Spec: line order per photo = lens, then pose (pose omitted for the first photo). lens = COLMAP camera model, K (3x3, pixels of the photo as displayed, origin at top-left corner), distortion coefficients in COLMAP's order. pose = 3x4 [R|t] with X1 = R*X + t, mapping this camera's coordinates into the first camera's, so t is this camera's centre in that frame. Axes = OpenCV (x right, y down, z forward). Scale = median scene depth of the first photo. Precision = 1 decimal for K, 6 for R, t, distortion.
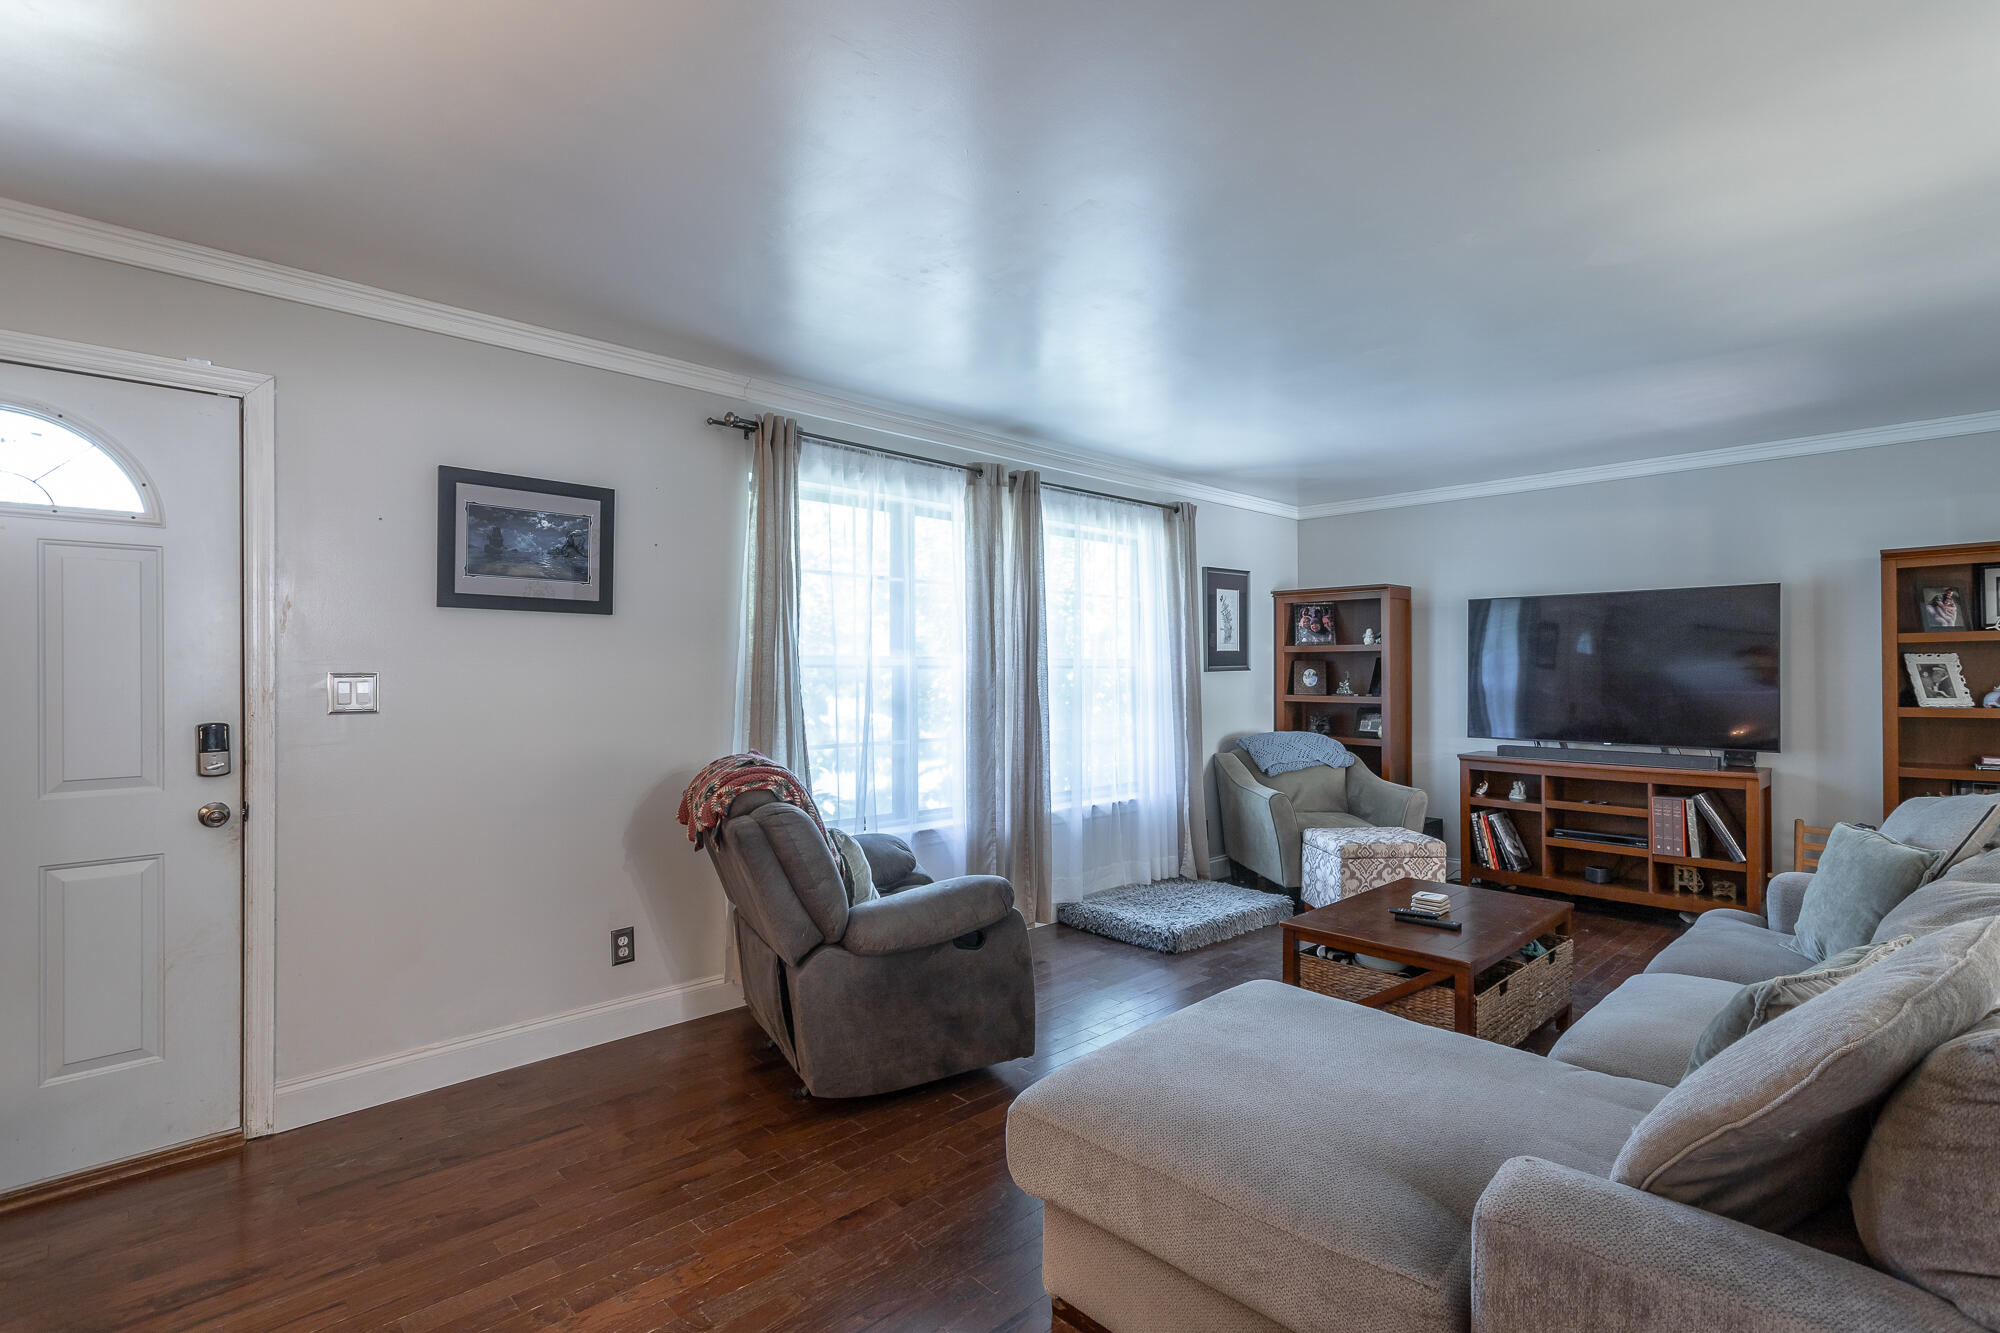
lens RADIAL K [[940.7, 0, 1000.2], [0, 940.7, 666.8], [0, 0, 1]] dist [-0.002609, 0.005414]
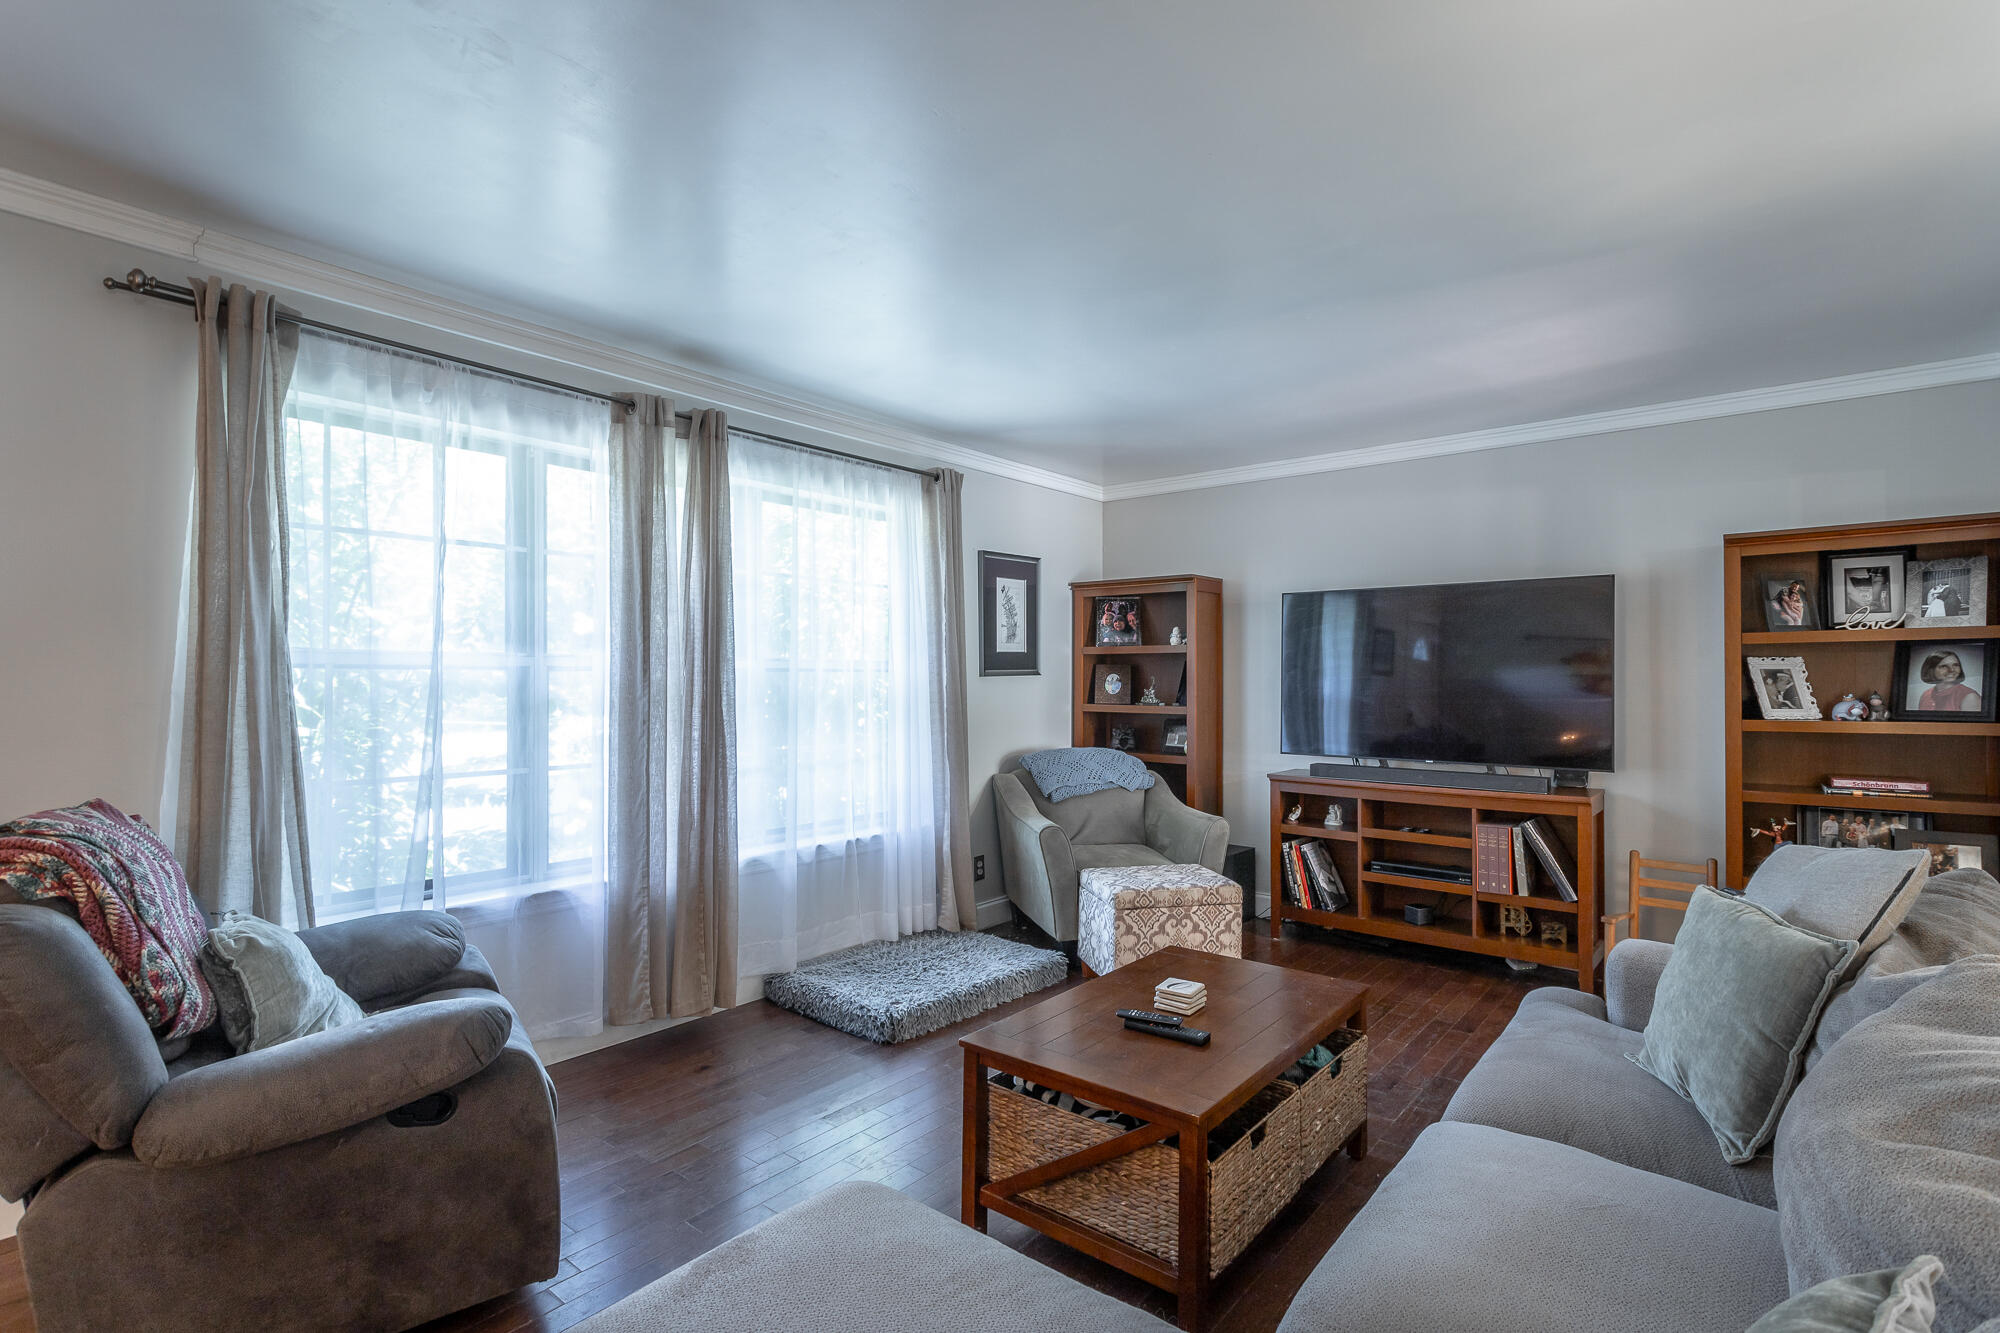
lens RADIAL K [[940.7, 0, 999.2], [0, 940.7, 671.8], [0, 0, 1]] dist [-0.002609, 0.005414]
pose [[0.992462, 0.003302, 0.122507, 0.173513], [-0.003138, 0.999994, -0.001533, 0.002775], [-0.122511, 0.001137, 0.992466, 0.226252]]
